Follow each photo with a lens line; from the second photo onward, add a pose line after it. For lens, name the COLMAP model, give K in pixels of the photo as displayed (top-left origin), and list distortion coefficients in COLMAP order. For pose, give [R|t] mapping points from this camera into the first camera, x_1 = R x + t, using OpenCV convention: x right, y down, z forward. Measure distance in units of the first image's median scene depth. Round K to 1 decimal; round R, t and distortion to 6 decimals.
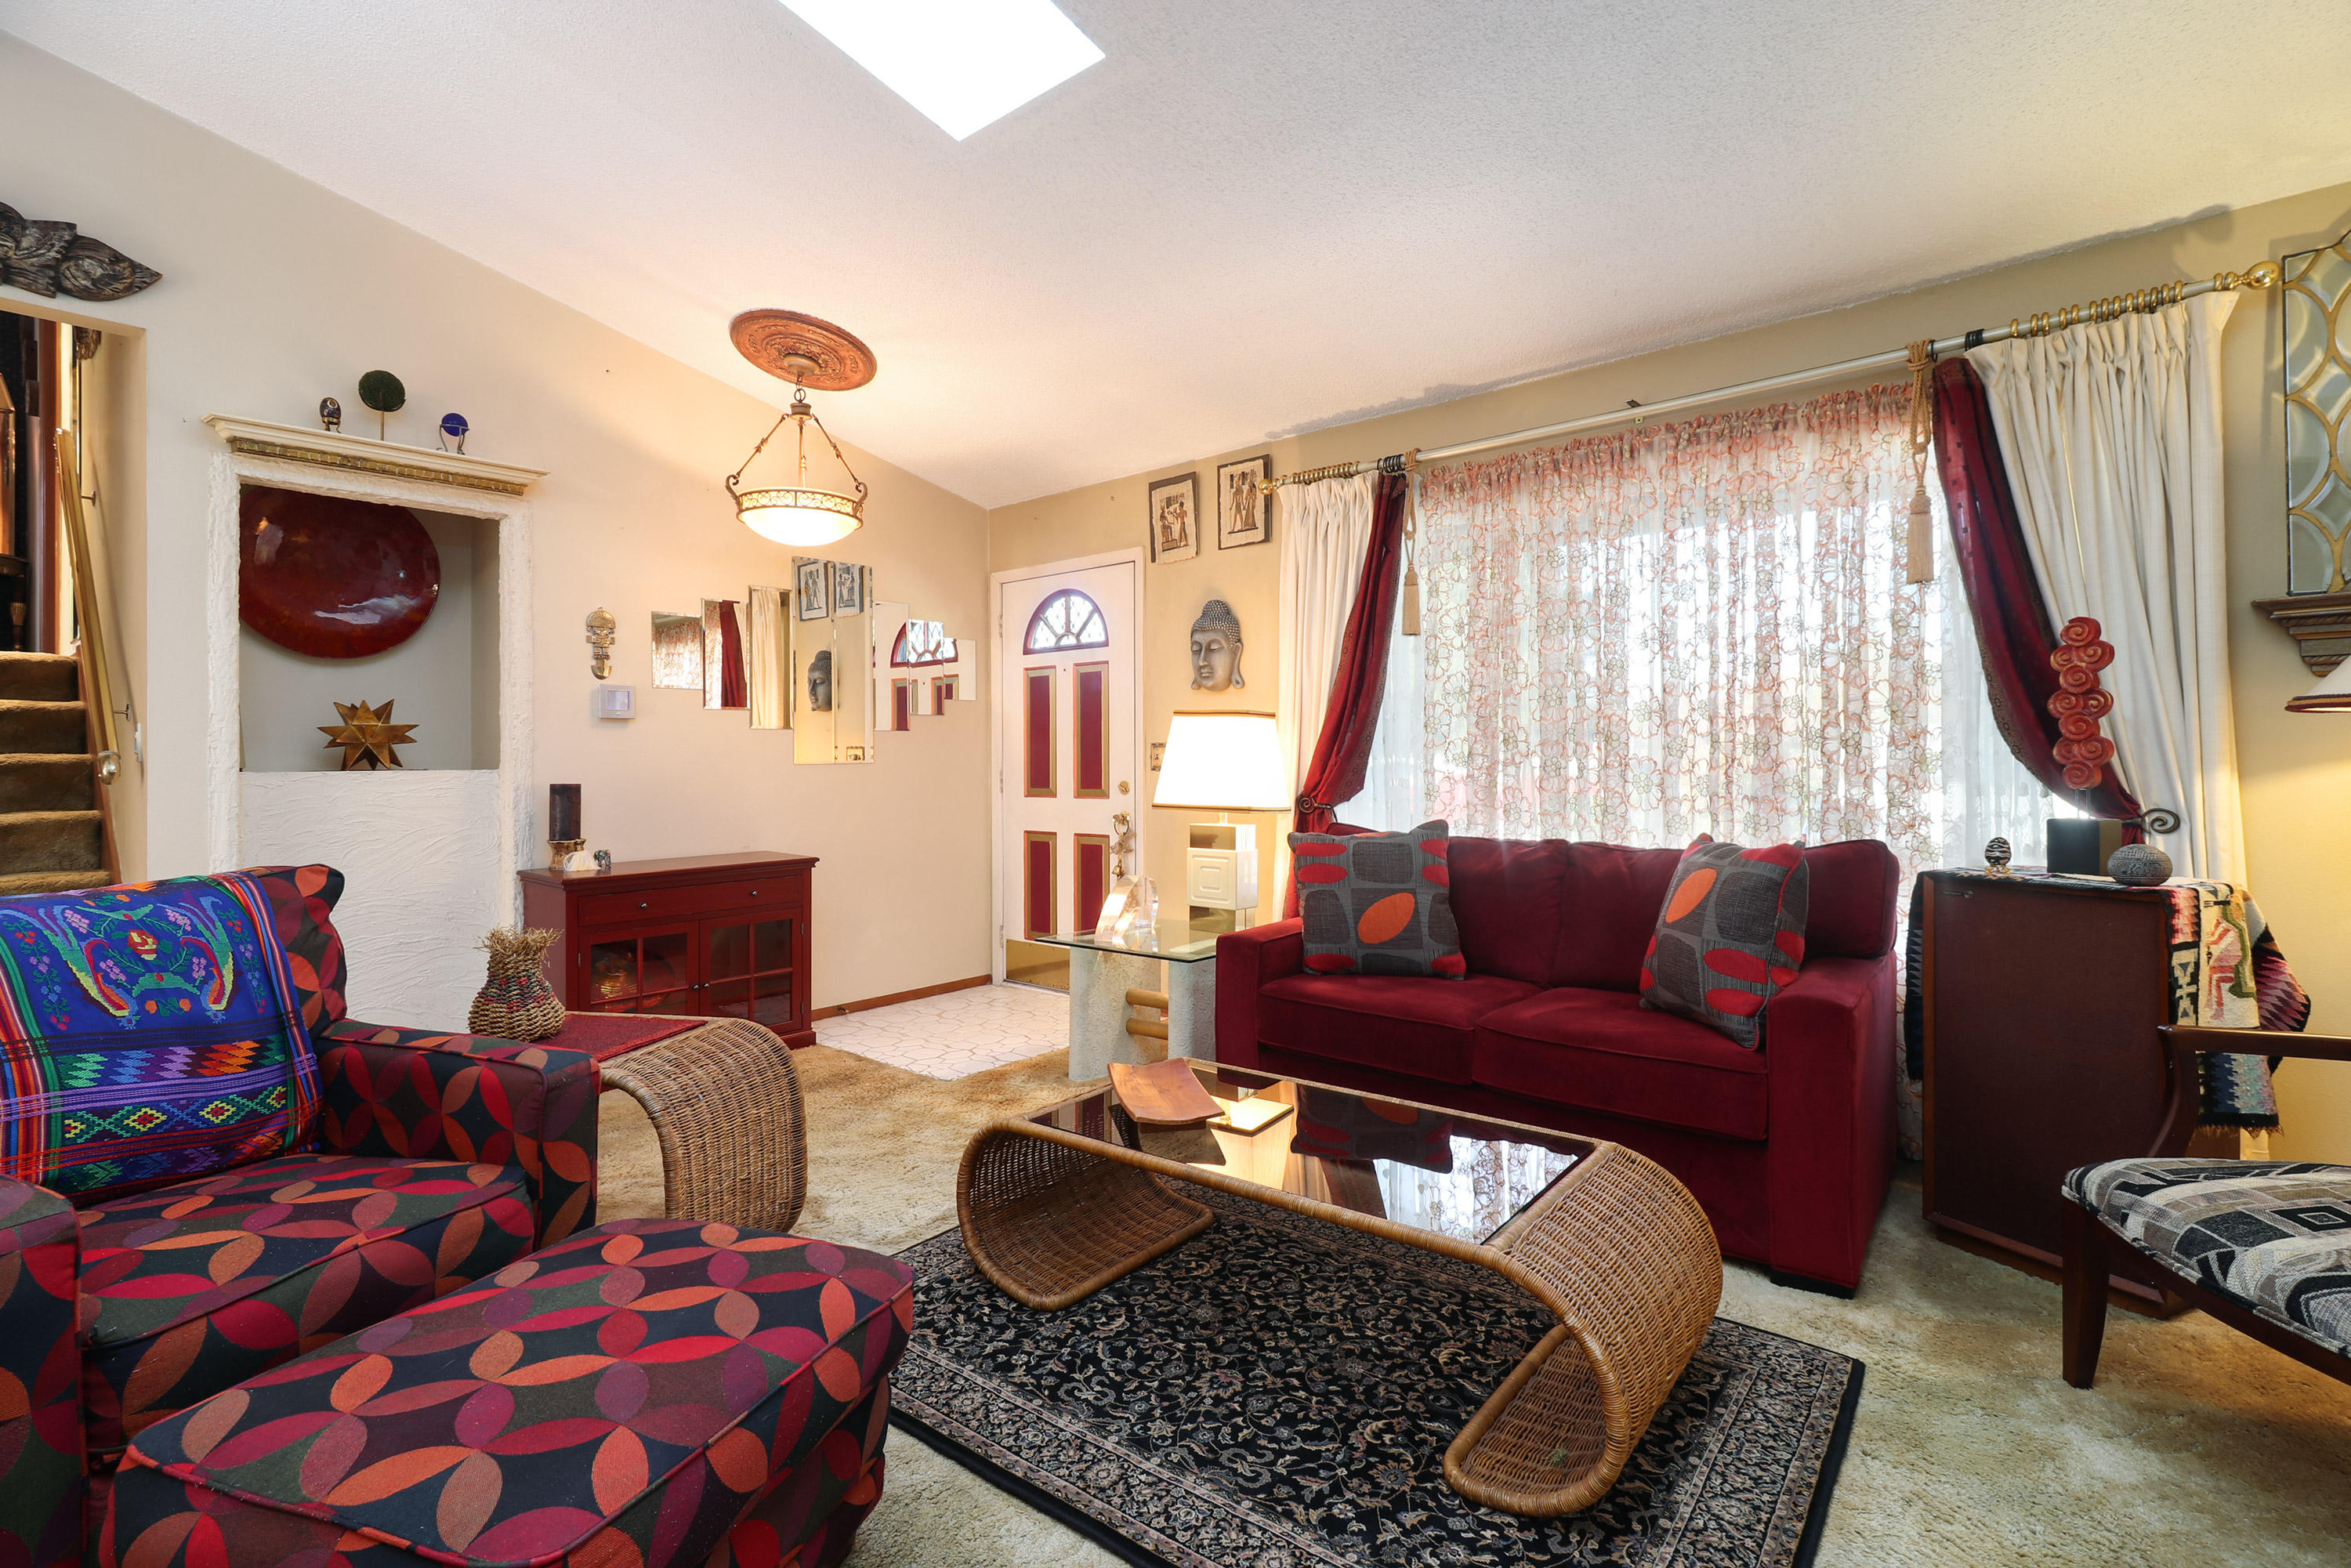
lens RADIAL K [[1087.4, 0, 1171.9], [0, 1087.4, 768.1], [0, 0, 1]] dist [-0.002164, -0.000256]
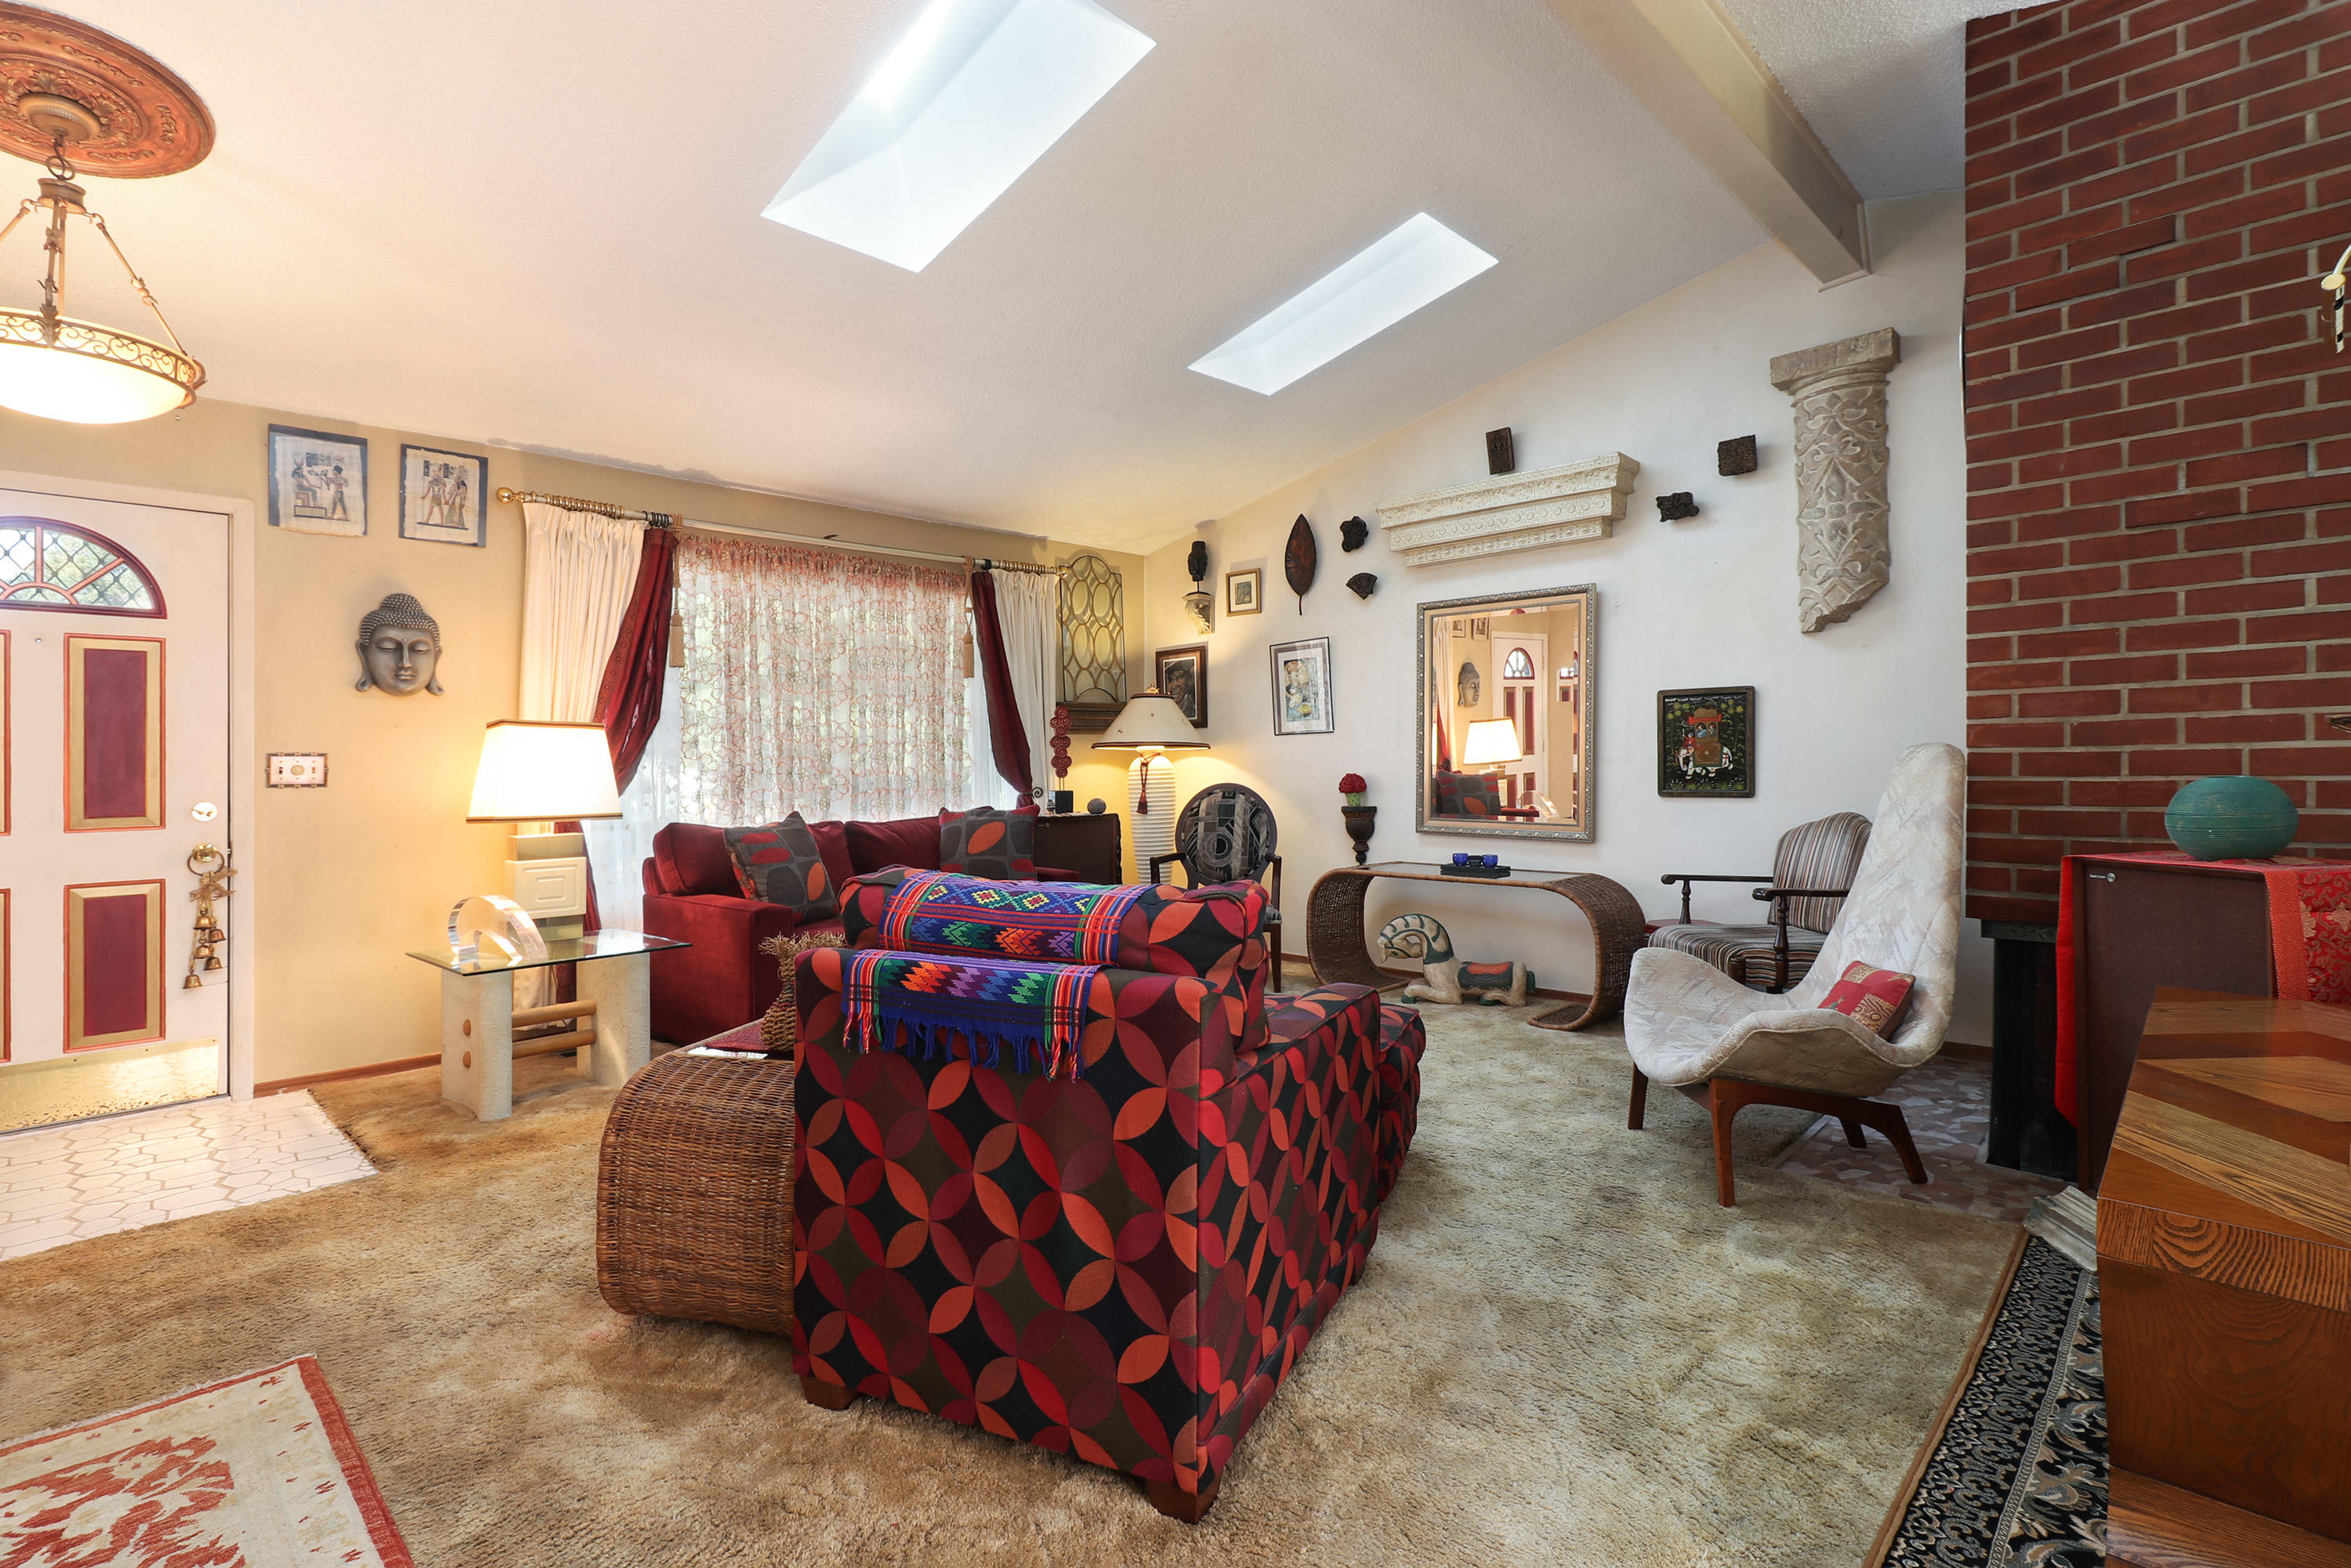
lens RADIAL K [[1091.0, 0, 1175.5], [0, 1091.0, 784.0], [0, 0, 1]] dist [-0.003286, 0.000062]
pose [[0.072747, -0.014213, 0.997249, -0.951328], [0.021820, 0.999682, 0.012656, 0.004937], [-0.997112, 0.020840, 0.073034, 0.360174]]
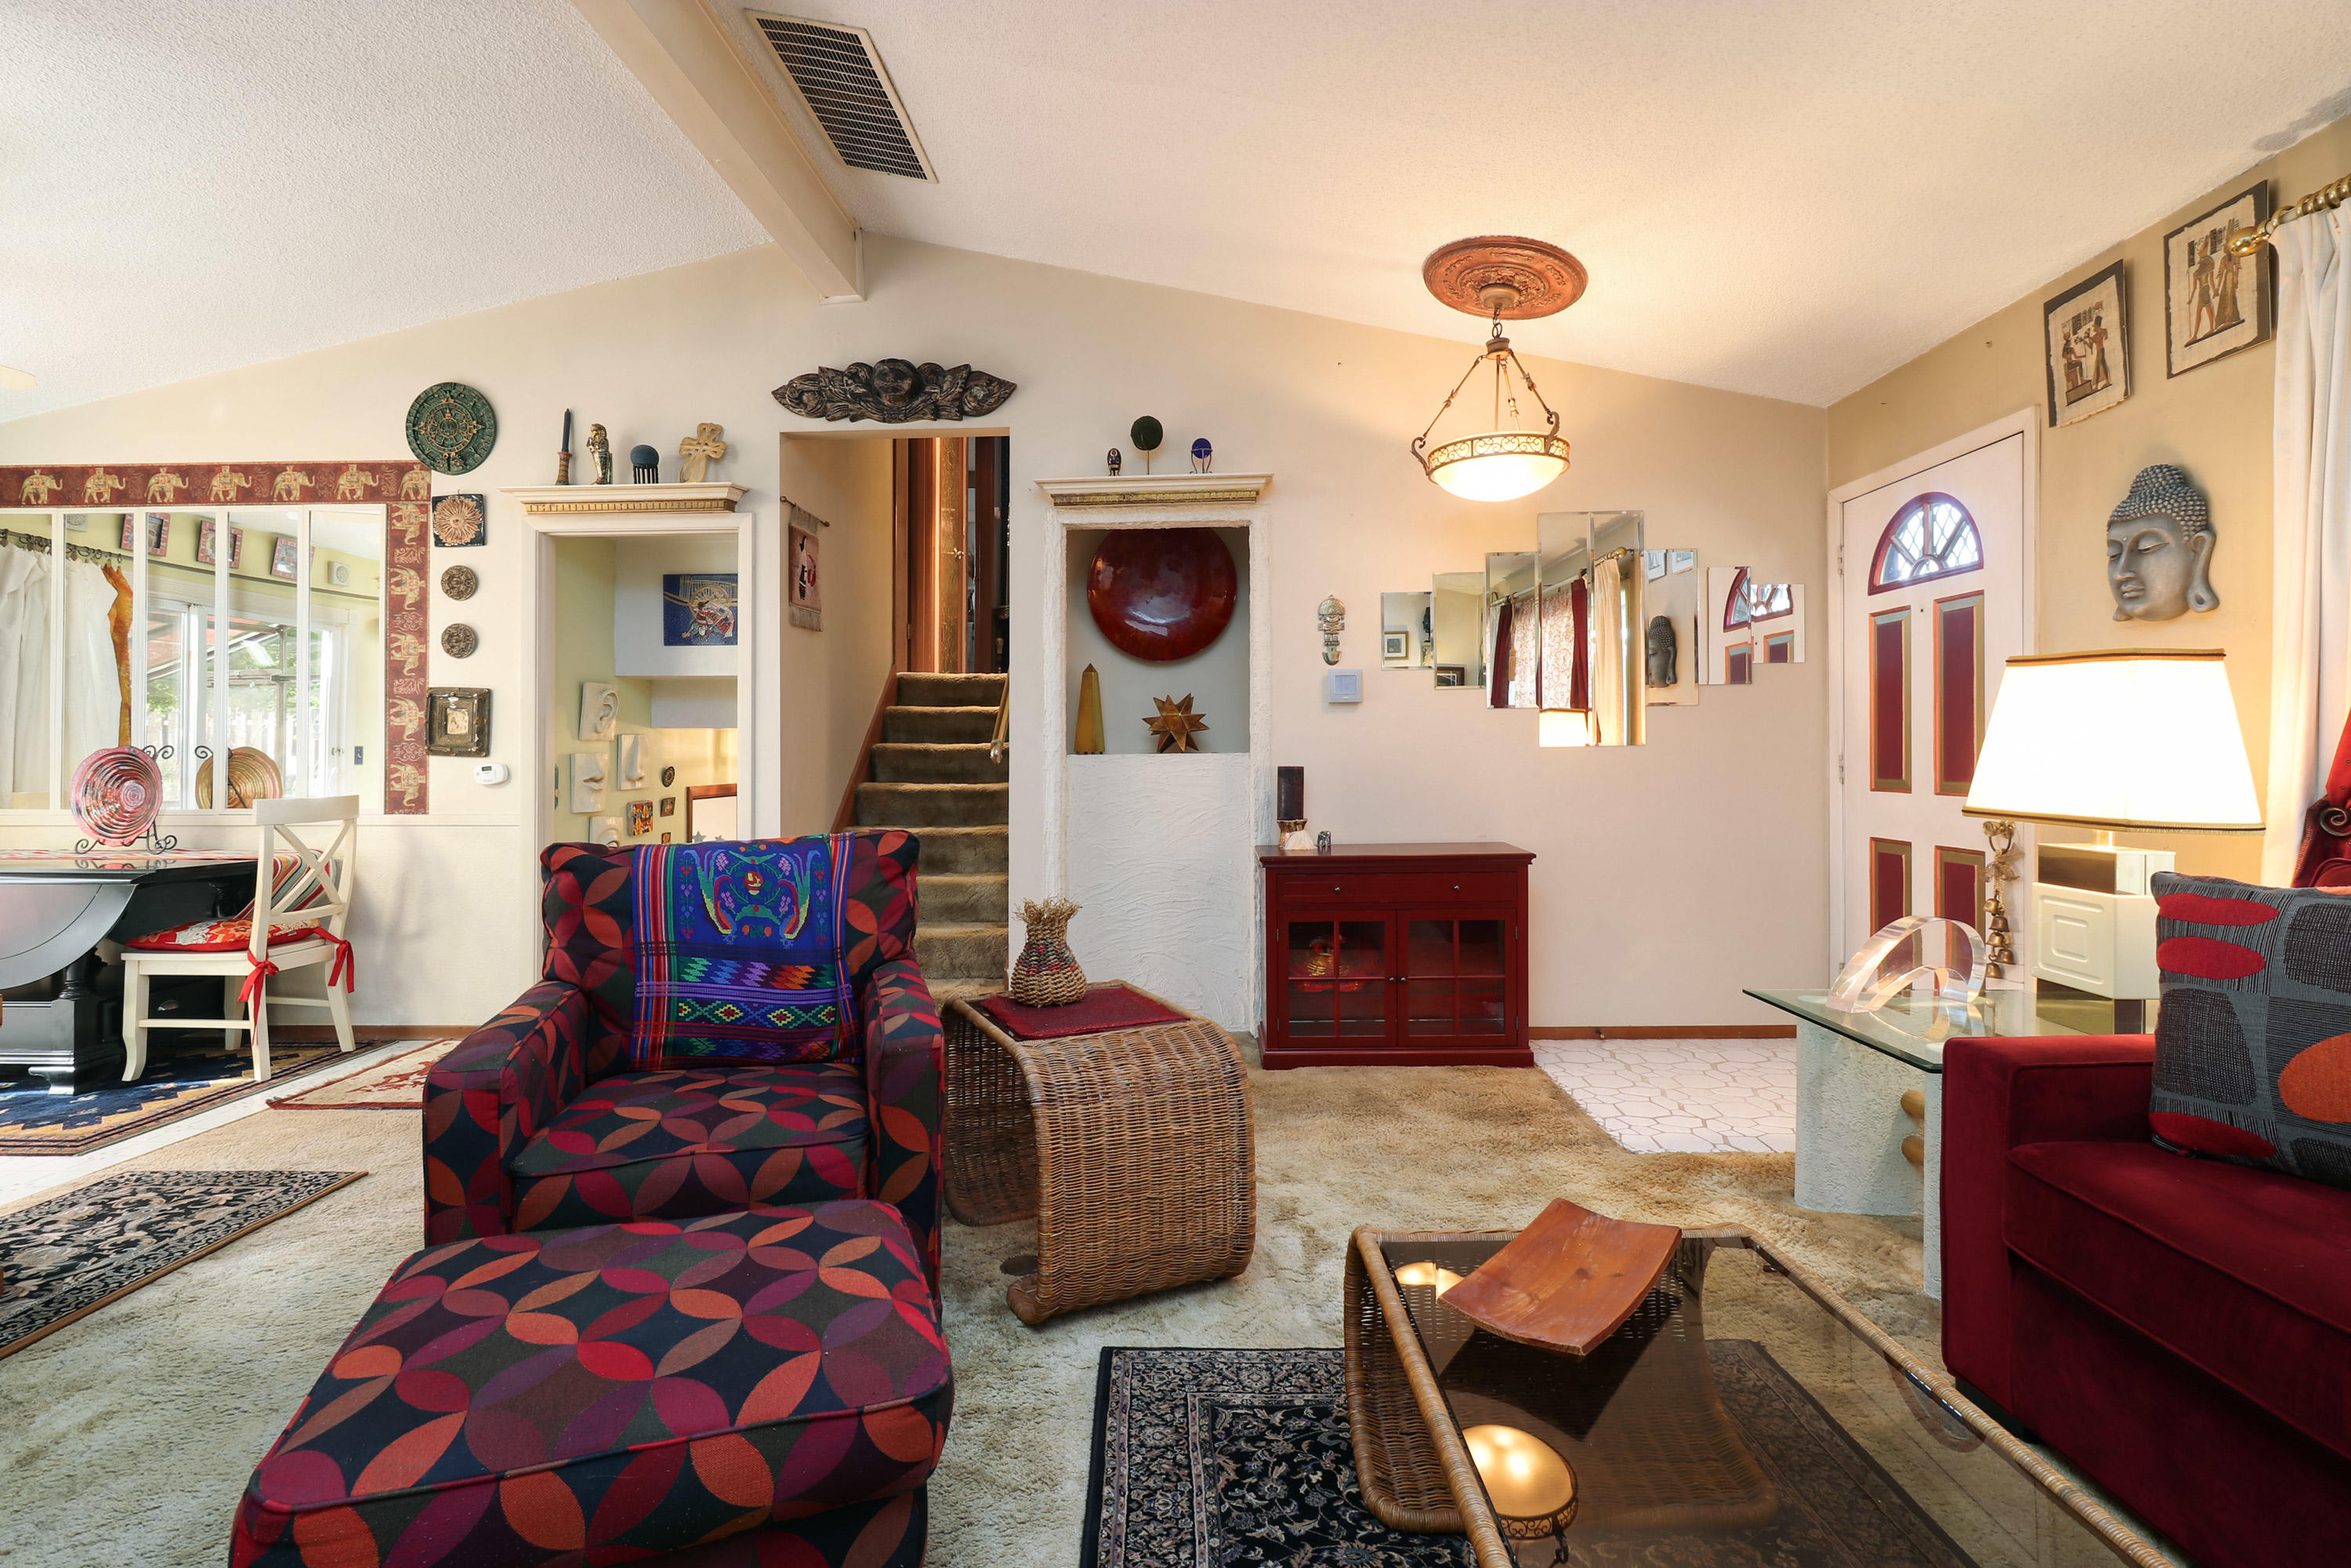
lens RADIAL K [[1086.1, 0, 1174.9], [0, 1086.1, 754.2], [0, 0, 1]] dist [-0.000714, -0.000538]
pose [[0.625618, 0.001270, -0.780128, 0.194658], [0.000718, 0.999997, 0.002204, 0.000138], [0.780129, -0.001940, 0.625616, 0.254868]]
